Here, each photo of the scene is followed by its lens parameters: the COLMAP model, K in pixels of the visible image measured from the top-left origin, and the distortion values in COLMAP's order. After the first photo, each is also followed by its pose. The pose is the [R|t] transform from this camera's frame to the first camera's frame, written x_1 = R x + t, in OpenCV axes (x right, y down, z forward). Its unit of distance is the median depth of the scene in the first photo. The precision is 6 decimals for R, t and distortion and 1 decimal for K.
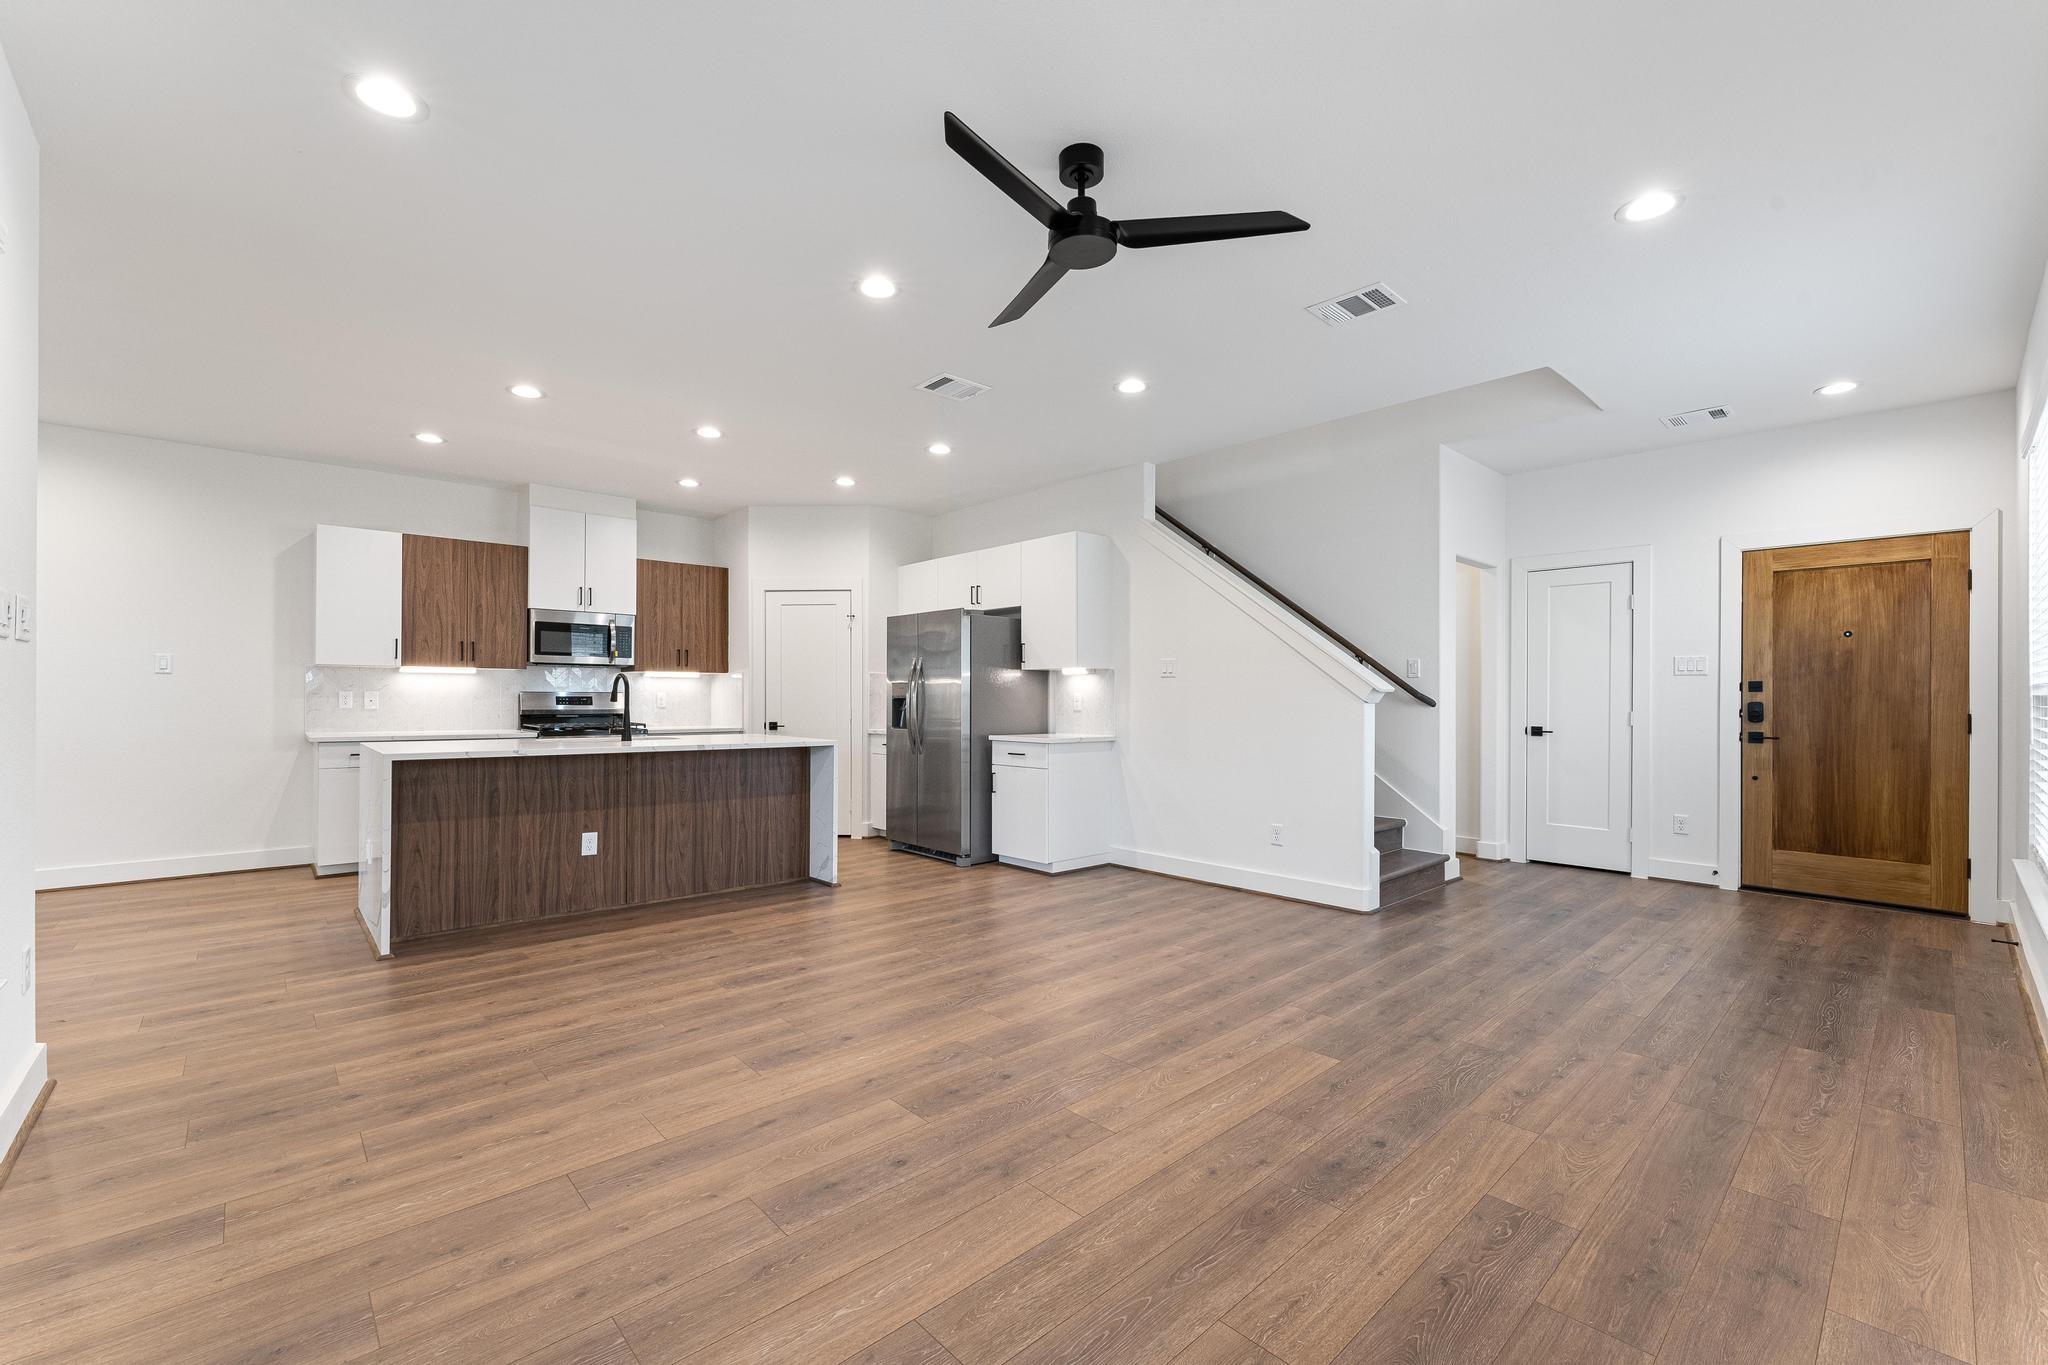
lens RADIAL K [[835.5, 0, 1024.0], [0, 835.5, 682.5], [0, 0, 1]] dist [-0.000866, -0.000056]
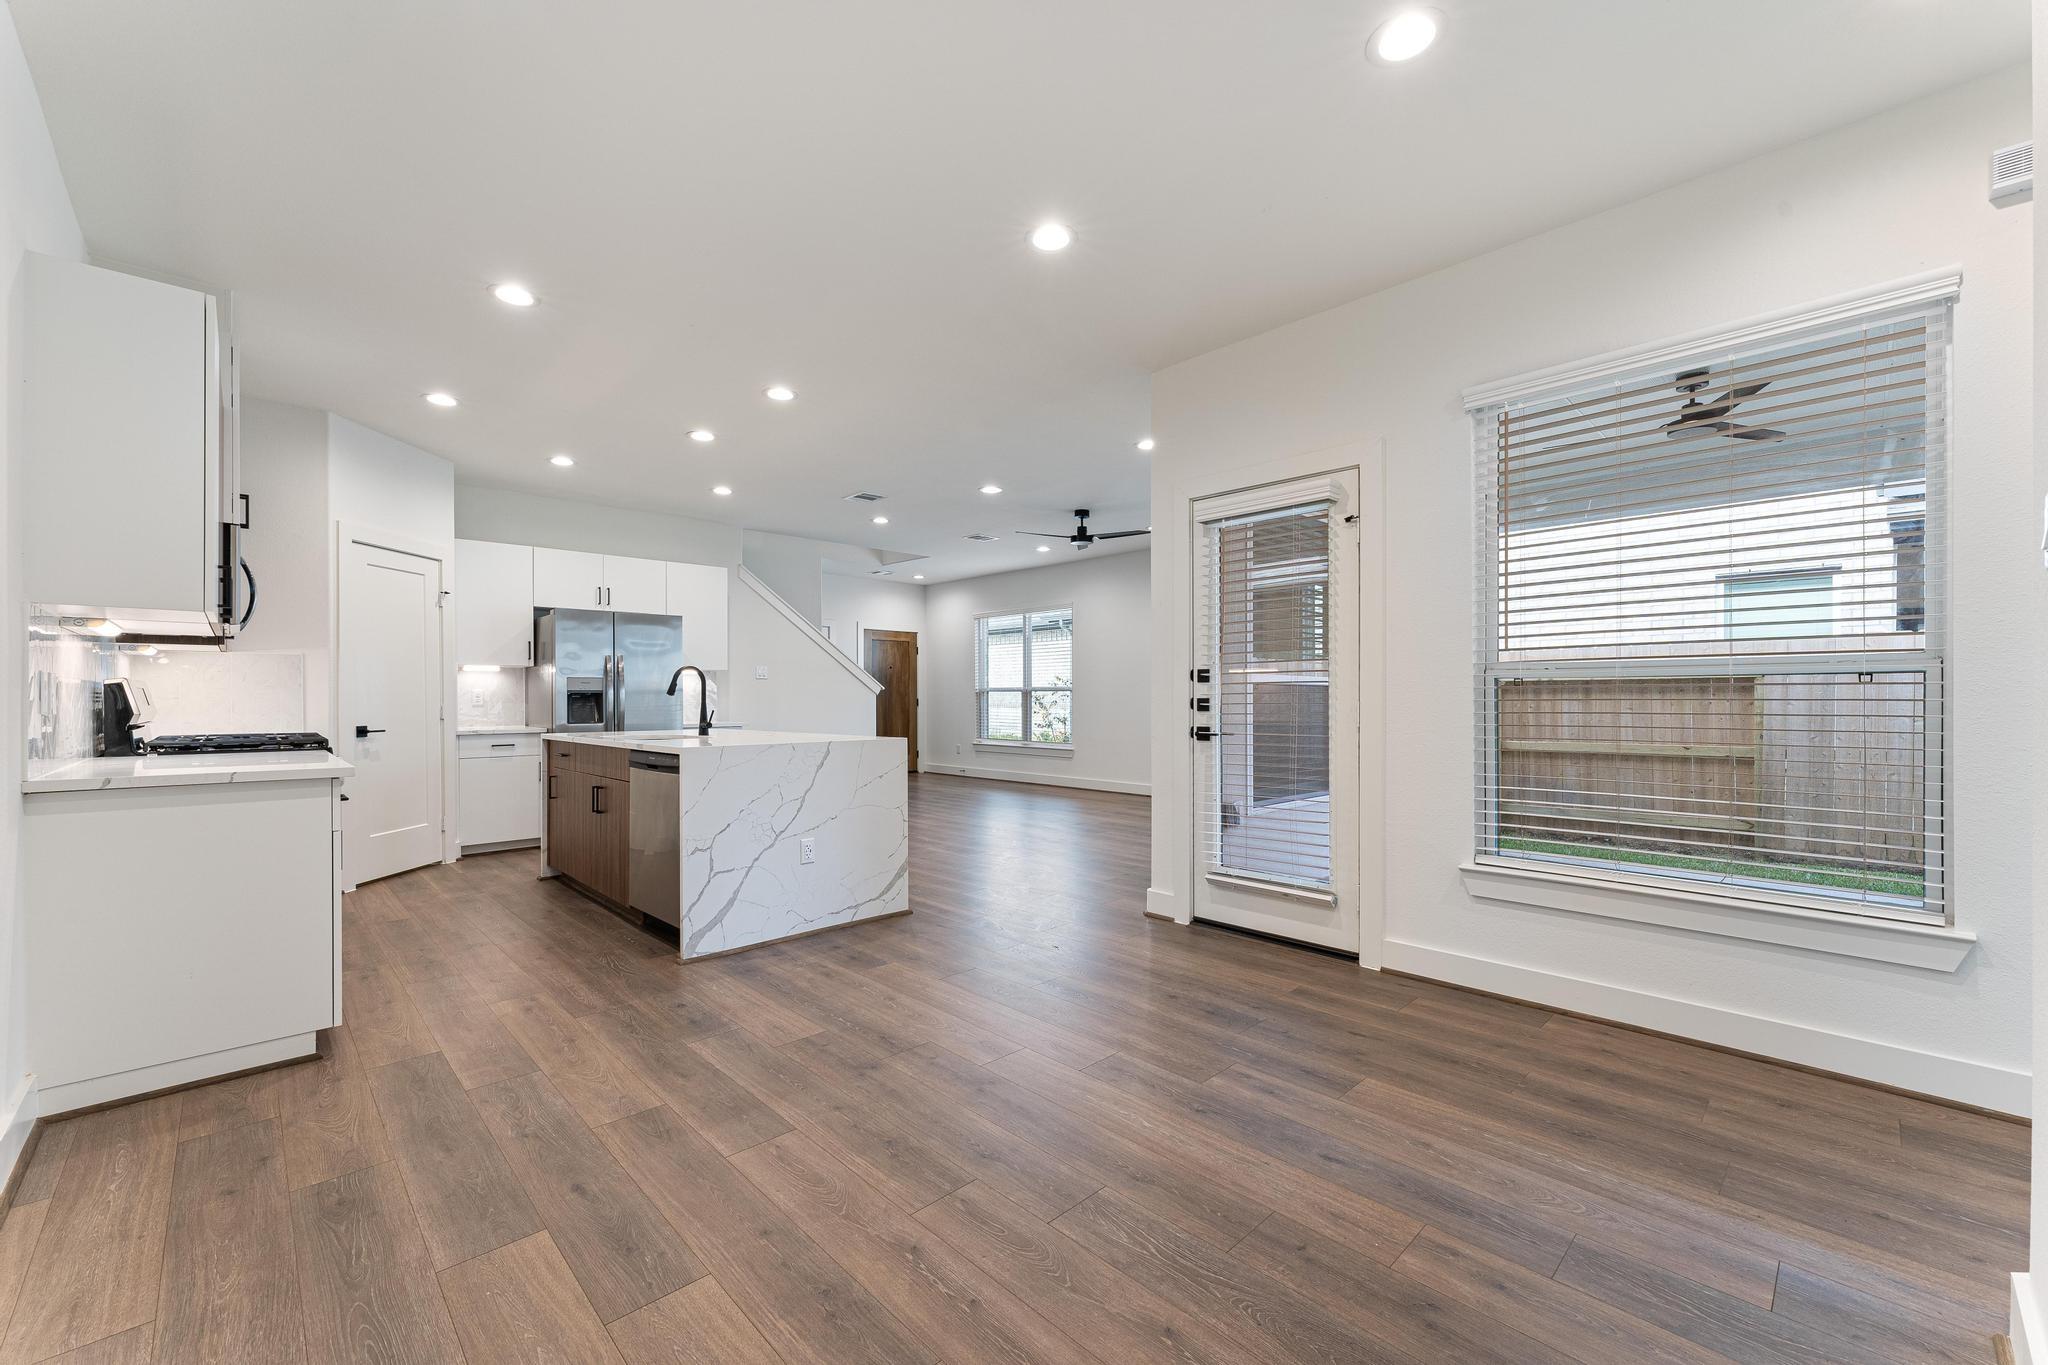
lens RADIAL K [[823.4, 0, 1021.6], [0, 823.4, 689.1], [0, 0, 1]] dist [-0.000125, -0.000043]
pose [[-0.054545, 0.004194, 0.998502, -1.454900], [-0.007878, 0.999958, -0.004630, 0.012946], [-0.998480, -0.008119, -0.054510, 0.725528]]
